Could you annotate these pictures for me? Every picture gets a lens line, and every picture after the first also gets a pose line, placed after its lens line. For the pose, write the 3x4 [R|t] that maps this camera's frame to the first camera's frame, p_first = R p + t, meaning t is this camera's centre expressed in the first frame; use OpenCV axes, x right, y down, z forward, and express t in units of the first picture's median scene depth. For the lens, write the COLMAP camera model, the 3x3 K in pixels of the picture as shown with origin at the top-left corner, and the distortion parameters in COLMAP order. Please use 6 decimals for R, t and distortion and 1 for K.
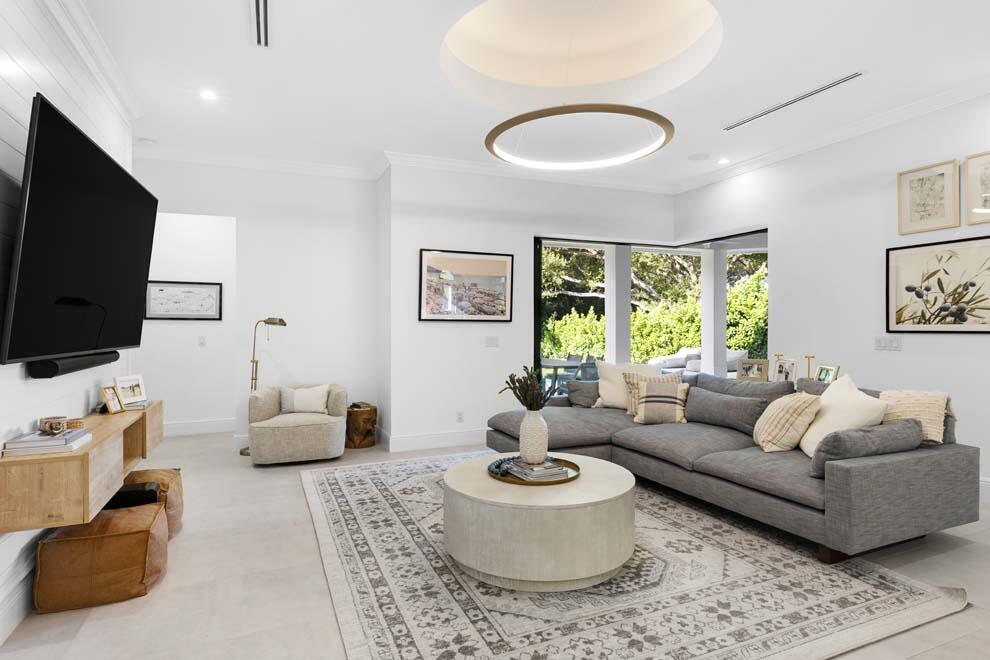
lens RADIAL K [[540.0, 0, 496.3], [0, 540.0, 328.5], [0, 0, 1]] dist [0.005543, 0.000391]
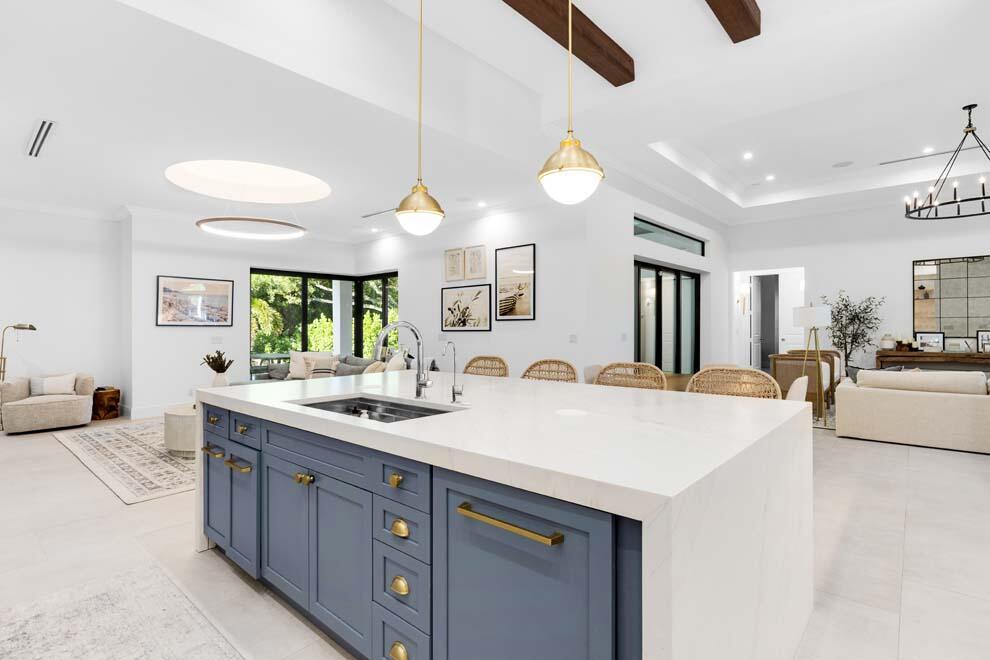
lens RADIAL K [[489.7, 0, 496.1], [0, 489.7, 325.3], [0, 0, 1]] dist [-0.003109, 0.000624]
pose [[0.904665, -0.003369, 0.426110, 0.125194], [0.007711, 0.999934, -0.008465, 0.002349], [-0.426053, 0.010944, 0.904632, -0.579983]]
